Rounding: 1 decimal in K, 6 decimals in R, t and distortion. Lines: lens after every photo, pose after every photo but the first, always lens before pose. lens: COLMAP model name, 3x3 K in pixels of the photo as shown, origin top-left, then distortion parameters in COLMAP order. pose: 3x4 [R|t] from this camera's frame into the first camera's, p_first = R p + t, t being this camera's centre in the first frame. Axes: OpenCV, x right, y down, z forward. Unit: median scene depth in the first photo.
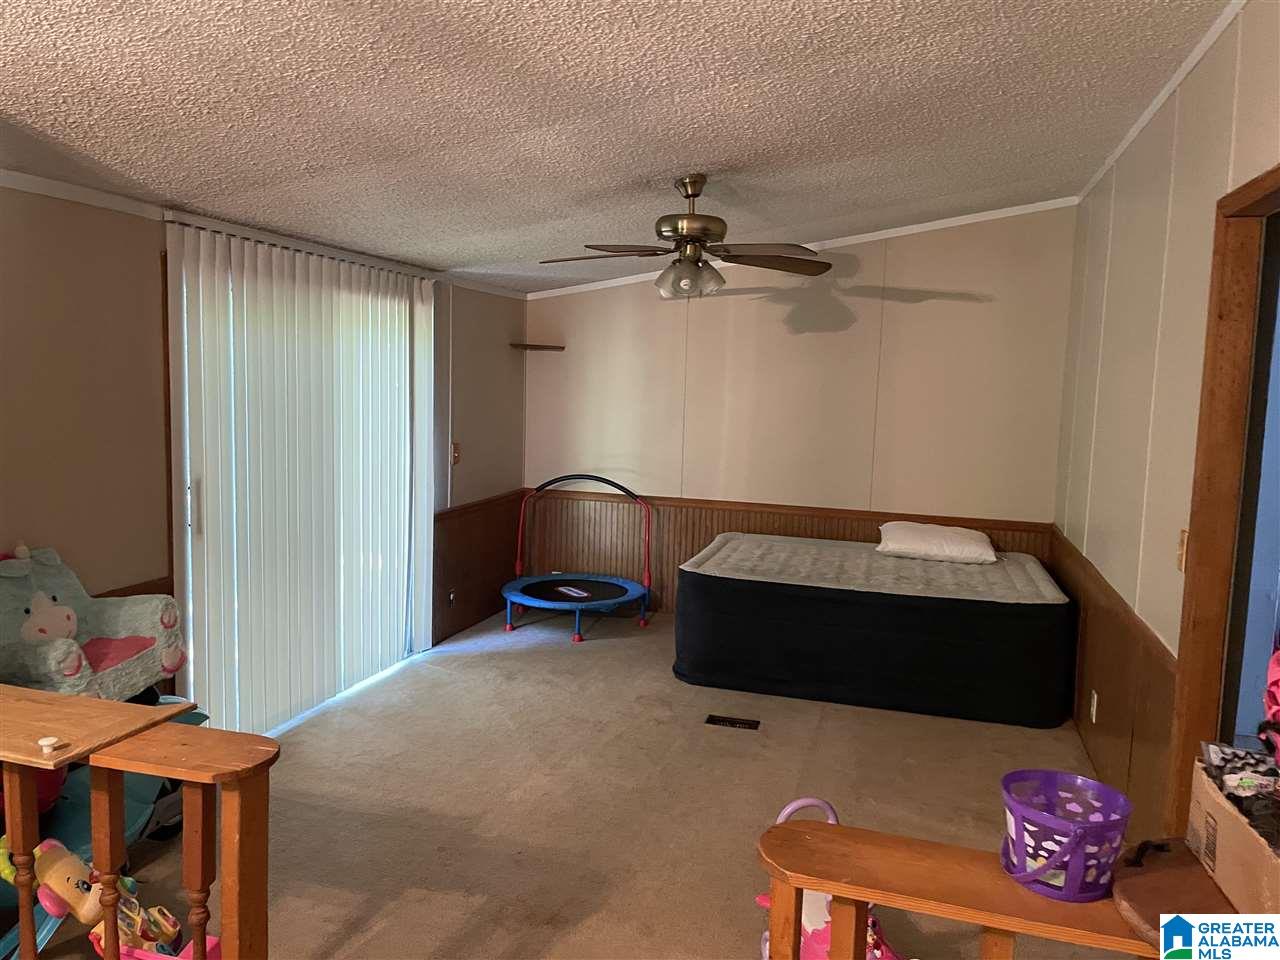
lens RADIAL K [[946.6, 0, 640.0], [0, 946.6, 480.0], [0, 0, 1]] dist [0.001306, -0.005085]
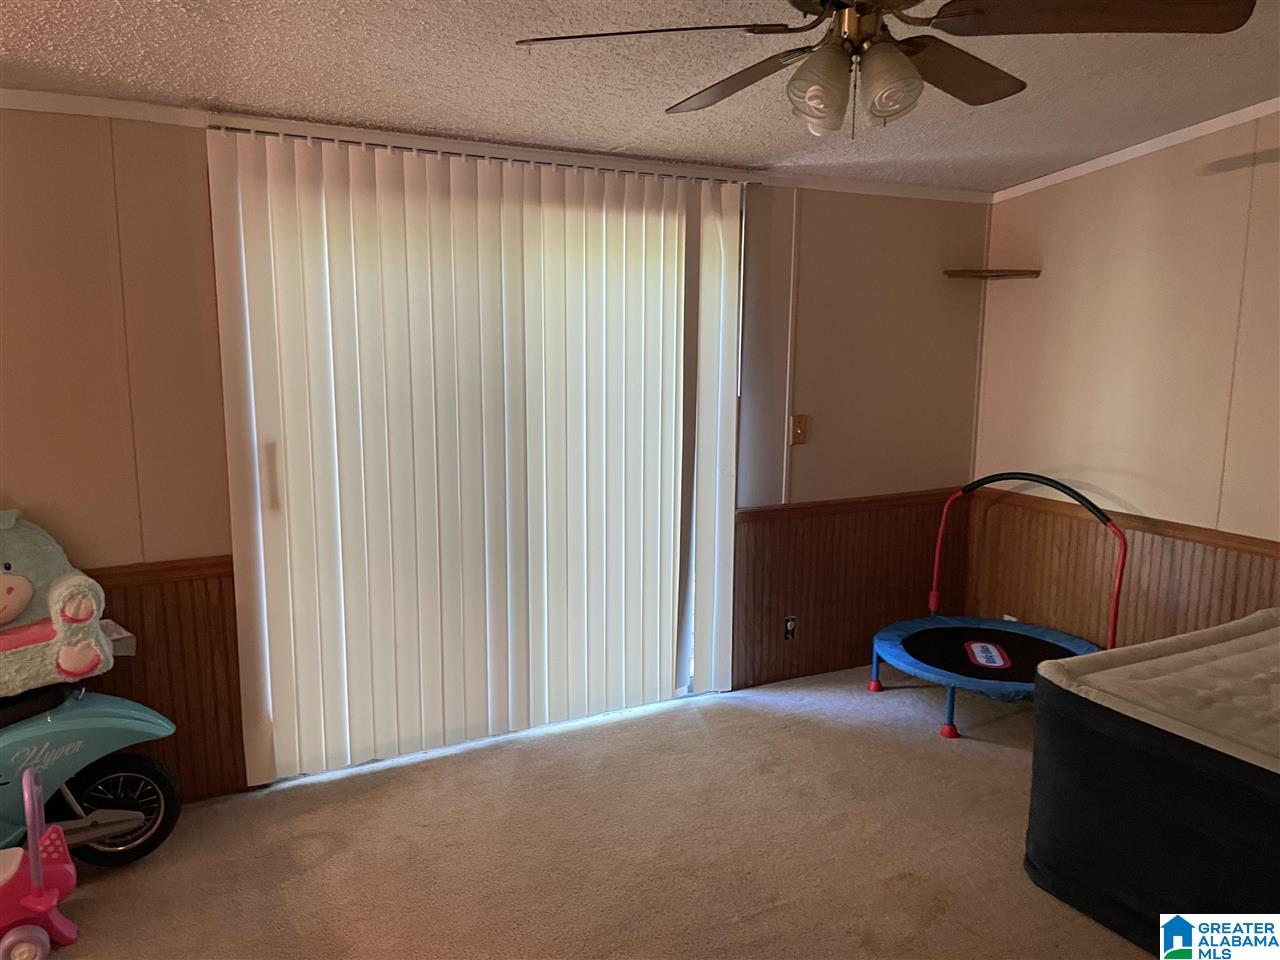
lens RADIAL K [[921.7, 0, 640.0], [0, 921.7, 480.0], [0, 0, 1]] dist [0.074597, 0.000337]
pose [[0.691290, 0.077516, -0.718408, 0.264701], [-0.057164, 0.996980, 0.052568, -0.023057], [0.720313, 0.004727, 0.693633, 0.497186]]
